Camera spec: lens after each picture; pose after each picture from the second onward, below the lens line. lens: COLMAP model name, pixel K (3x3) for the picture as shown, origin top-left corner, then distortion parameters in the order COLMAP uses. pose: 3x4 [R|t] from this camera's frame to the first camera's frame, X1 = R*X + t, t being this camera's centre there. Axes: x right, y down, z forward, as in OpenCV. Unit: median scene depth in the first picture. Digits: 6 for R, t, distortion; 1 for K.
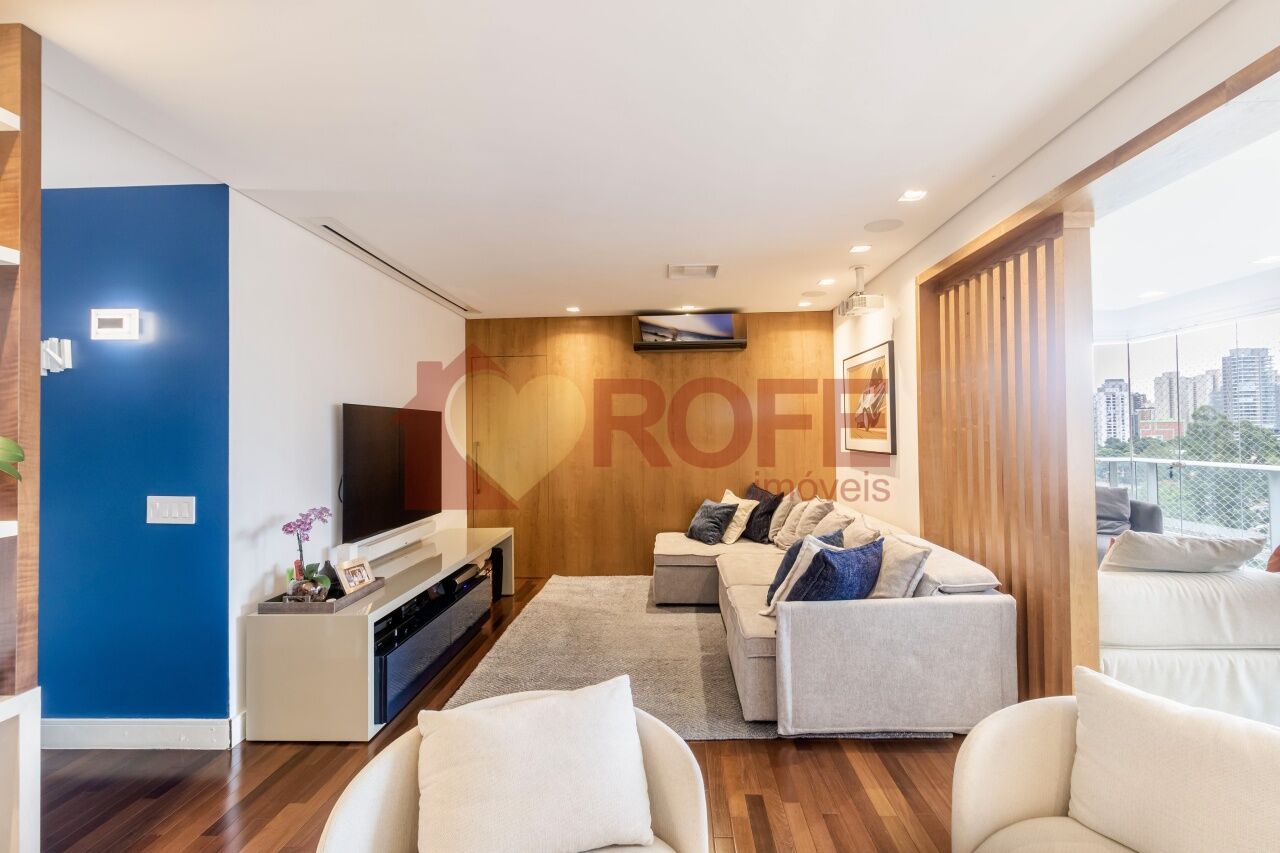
lens RADIAL K [[588.6, 0, 648.5], [0, 588.6, 420.8], [0, 0, 1]] dist [0.001311, 0.000120]
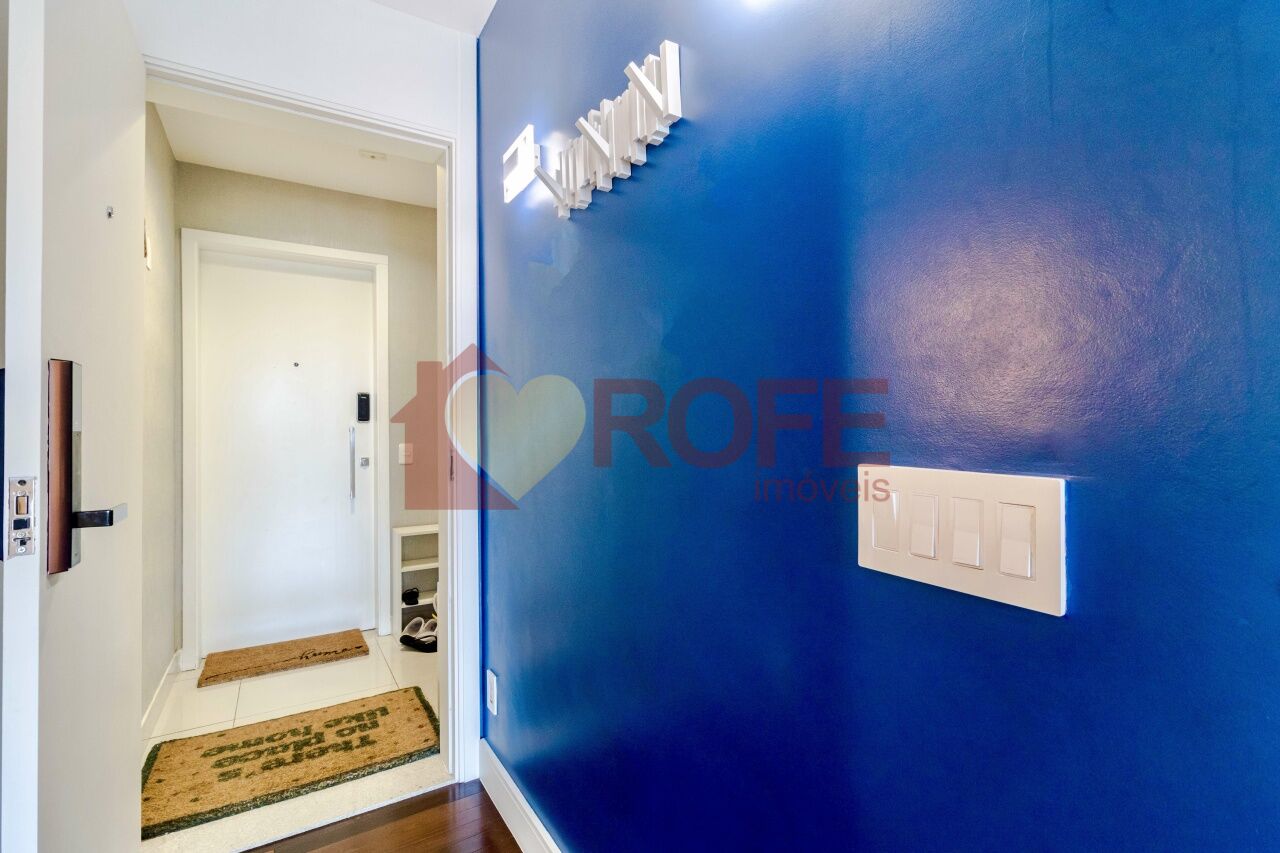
lens RADIAL K [[588.6, 0, 641.7], [0, 588.6, 428.4], [0, 0, 1]] dist [0.001311, 0.000120]
pose [[0.549884, -0.000301, -0.835241, -0.682402], [0.017184, 0.999792, 0.010953, 0.106796], [0.835064, -0.020375, 0.549775, 0.772446]]
